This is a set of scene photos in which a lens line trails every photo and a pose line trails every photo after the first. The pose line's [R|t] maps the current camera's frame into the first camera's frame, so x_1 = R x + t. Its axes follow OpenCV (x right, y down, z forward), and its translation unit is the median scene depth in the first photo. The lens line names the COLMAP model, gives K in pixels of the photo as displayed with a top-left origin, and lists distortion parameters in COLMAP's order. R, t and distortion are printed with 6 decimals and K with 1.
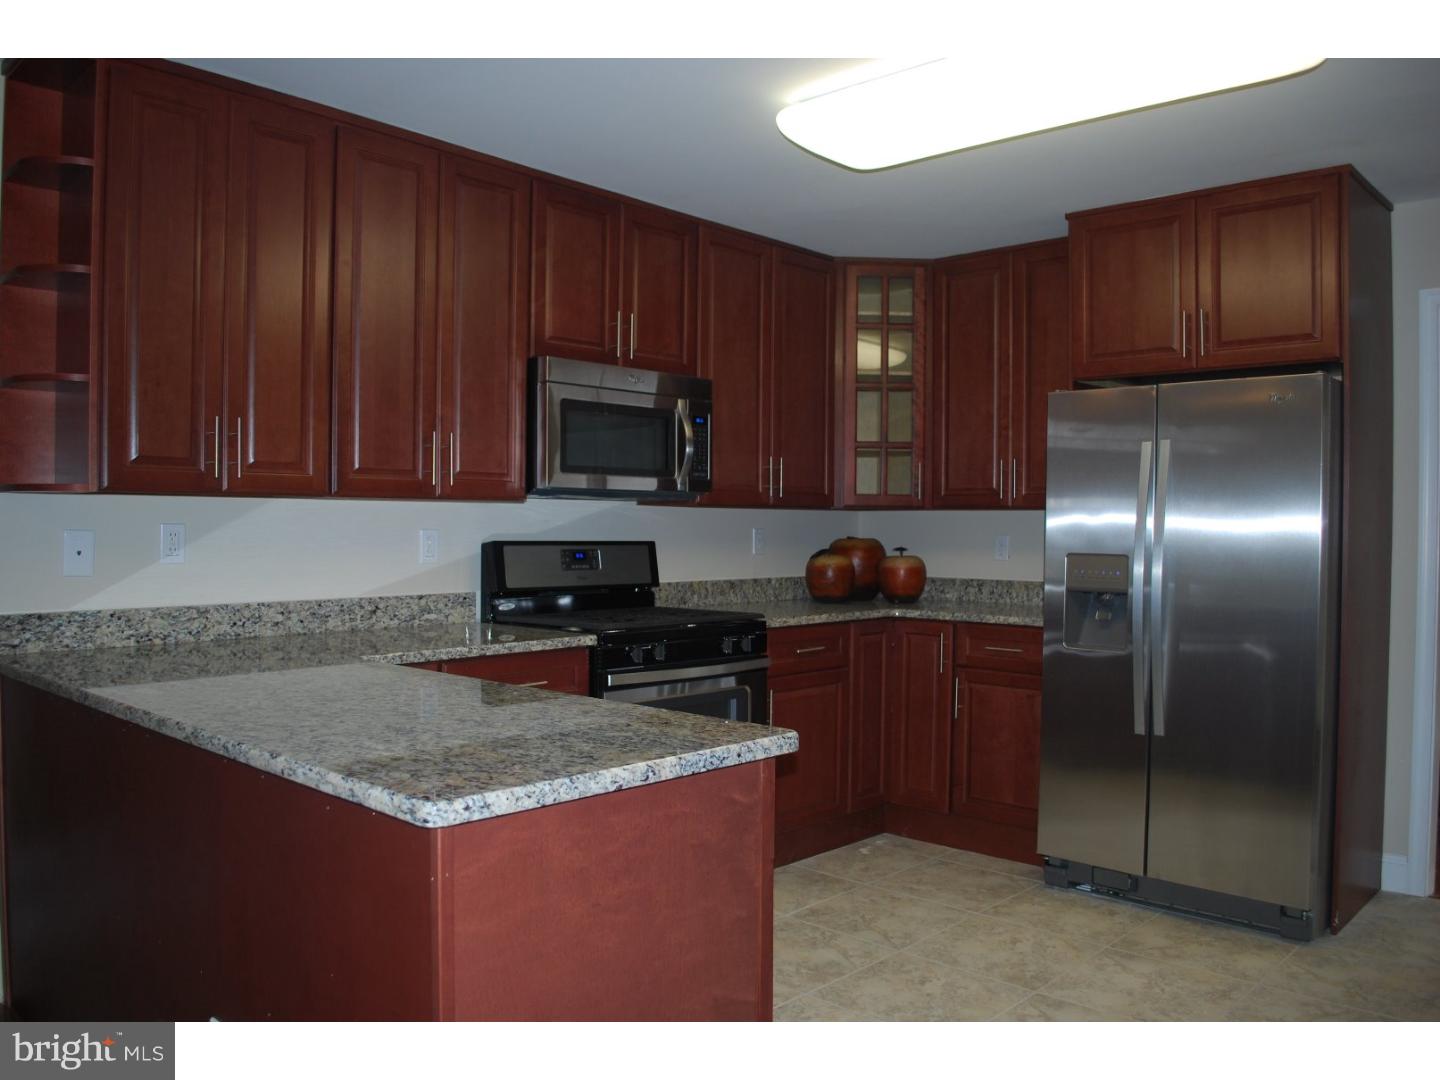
lens RADIAL K [[1136.2, 0, 722.0], [0, 1136.2, 536.4], [0, 0, 1]] dist [-0.085449, 0.013334]
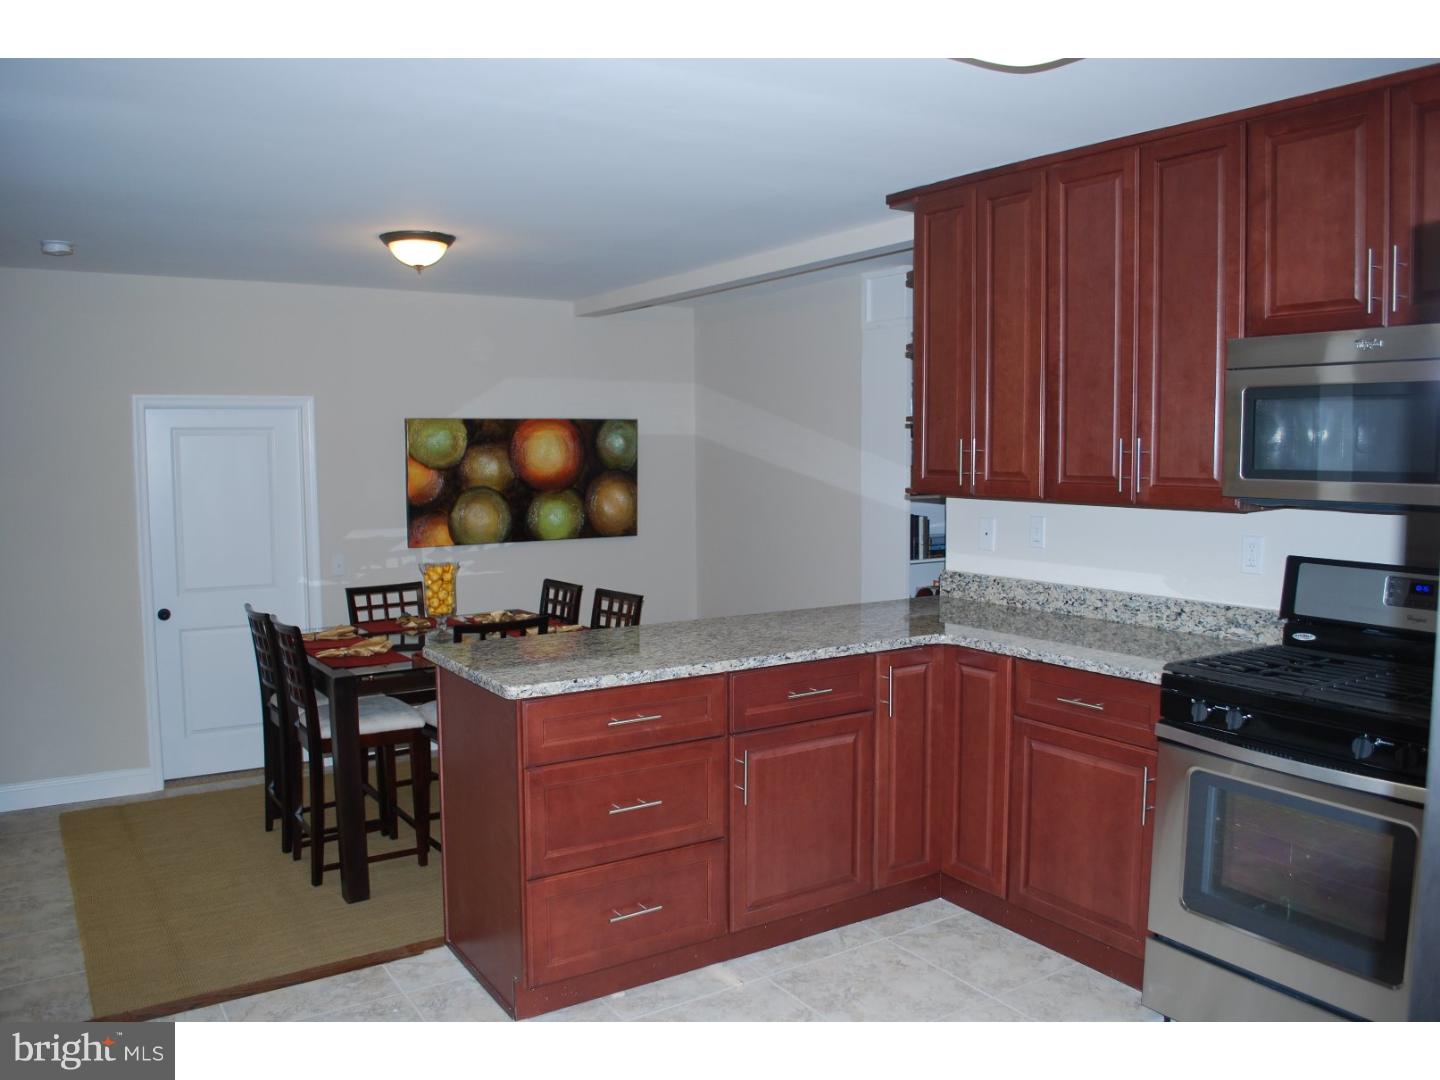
lens RADIAL K [[1136.2, 0, 722.0], [0, 1136.2, 536.4], [0, 0, 1]] dist [-0.085449, 0.013334]
pose [[-0.243907, 0.073909, -0.966978, 0.668854], [-0.007973, 0.996905, 0.078208, -0.068465], [0.969766, 0.026785, -0.242563, 0.759304]]
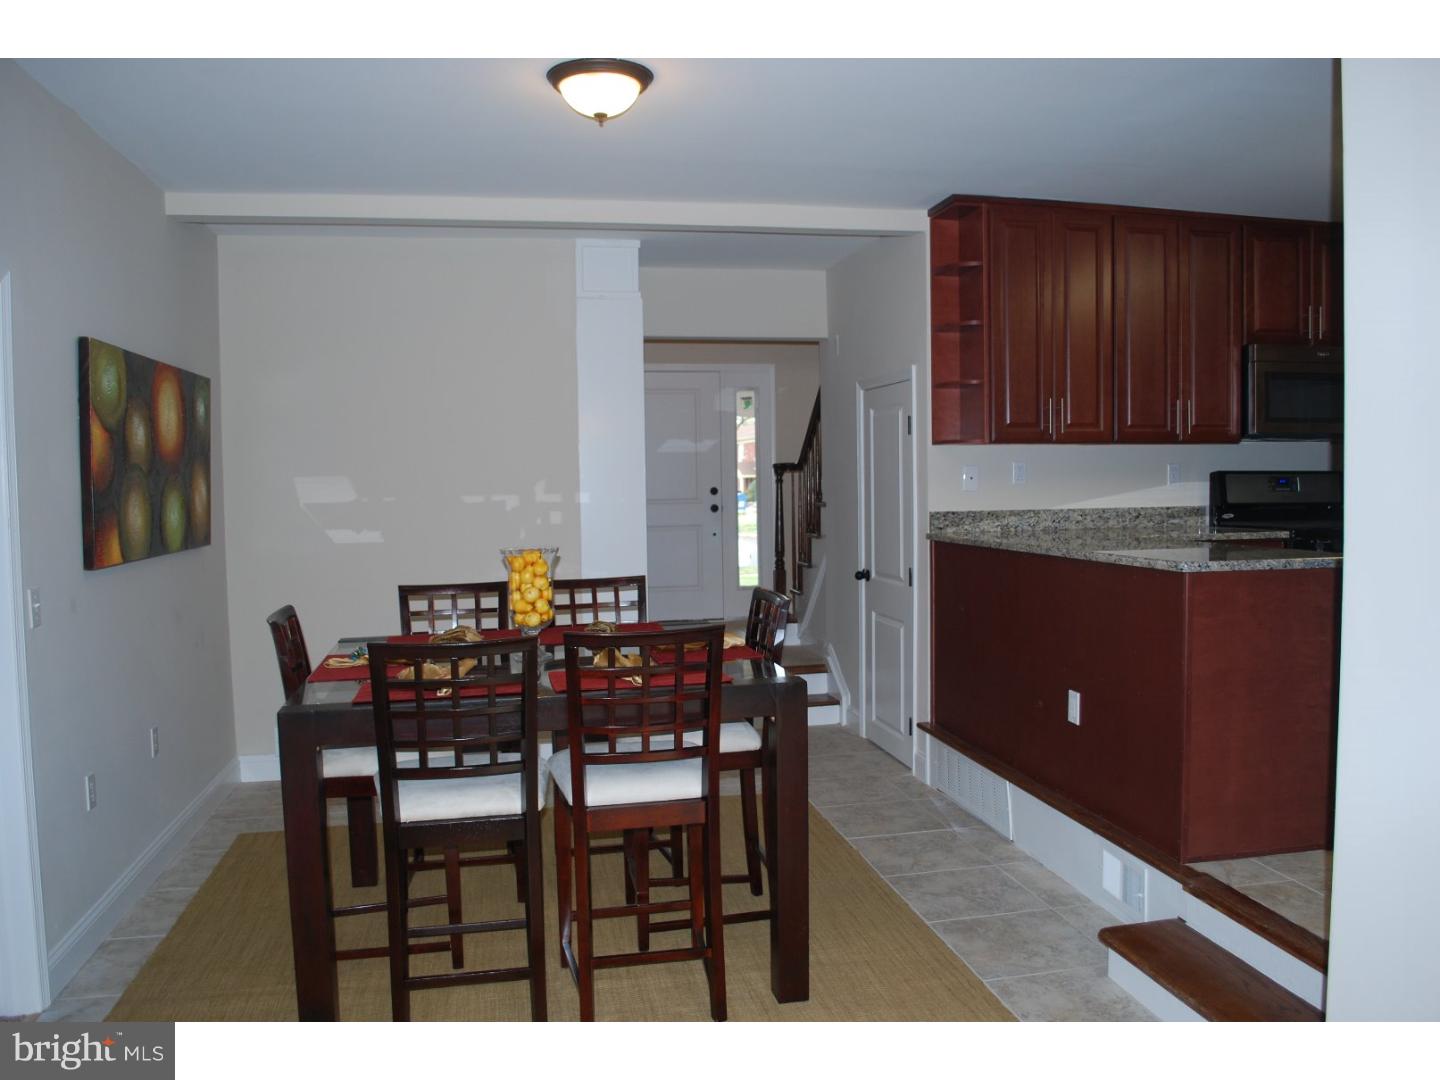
lens RADIAL K [[1136.2, 0, 722.0], [0, 1136.2, 536.4], [0, 0, 1]] dist [-0.085449, 0.013334]
pose [[0.811213, 0.013327, -0.584599, 0.120029], [0.010559, 0.999243, 0.037433, 0.026846], [0.584656, -0.036539, 0.810458, -0.536044]]
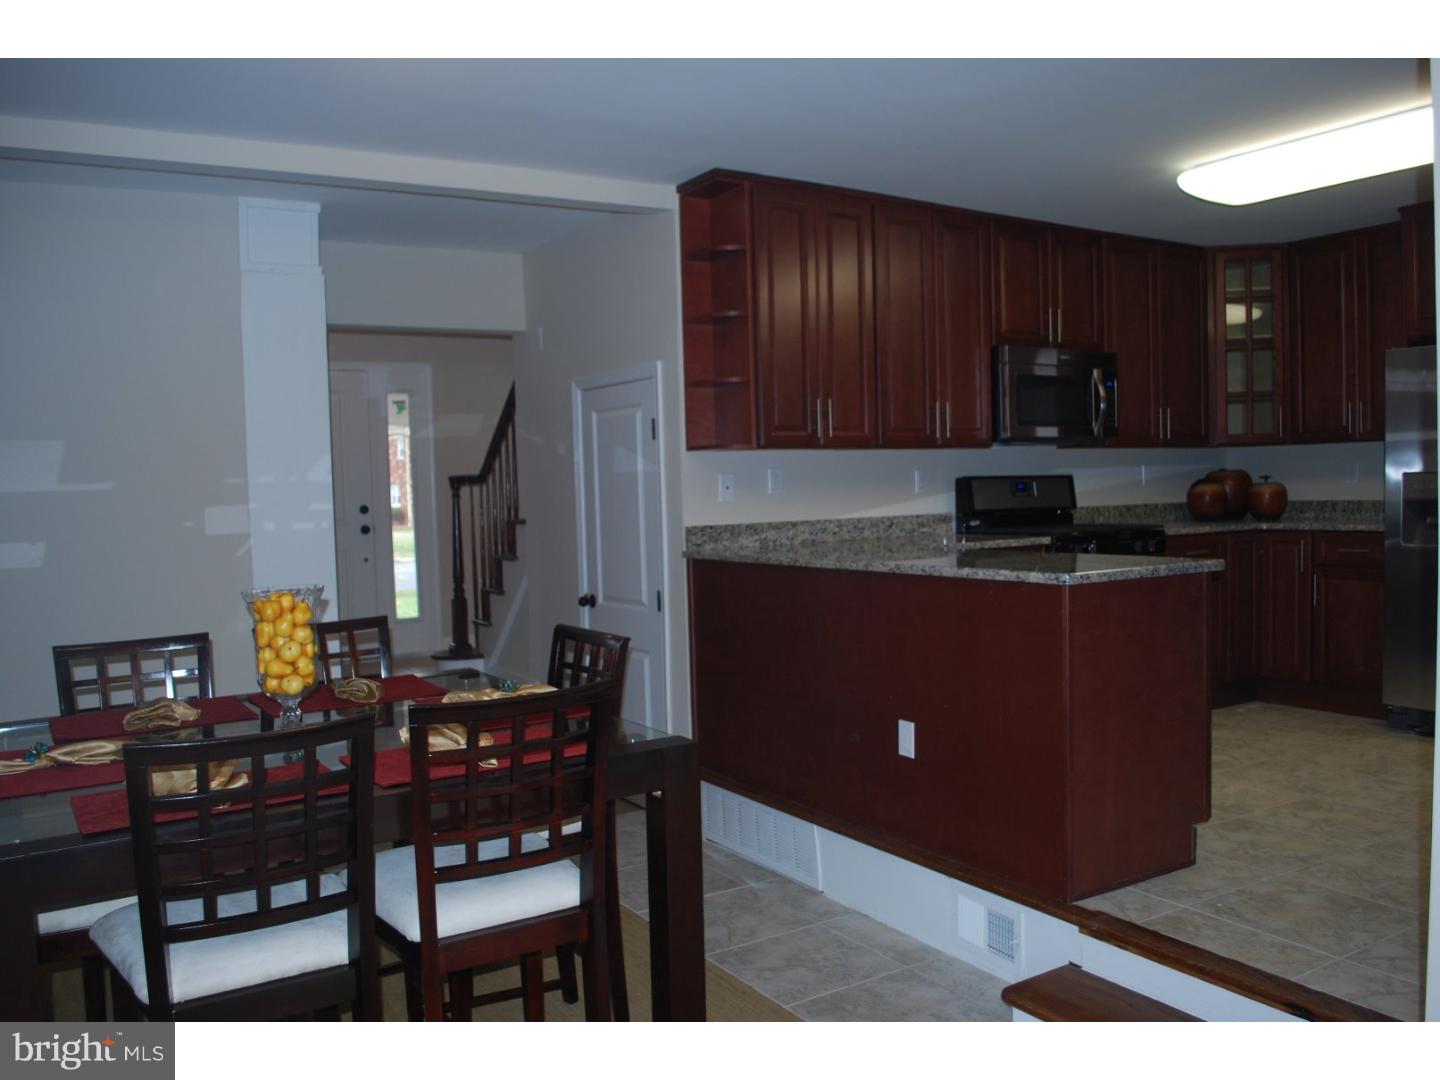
lens RADIAL K [[1185.3, 0, 720.0], [0, 1185.3, 540.0], [0, 0, 1]] dist [-0.077448, 0.002393]
pose [[0.964305, -0.020312, -0.264013, -0.104217], [0.030112, 0.998998, 0.033125, 0.024446], [0.263076, -0.039892, 0.963950, -0.491257]]
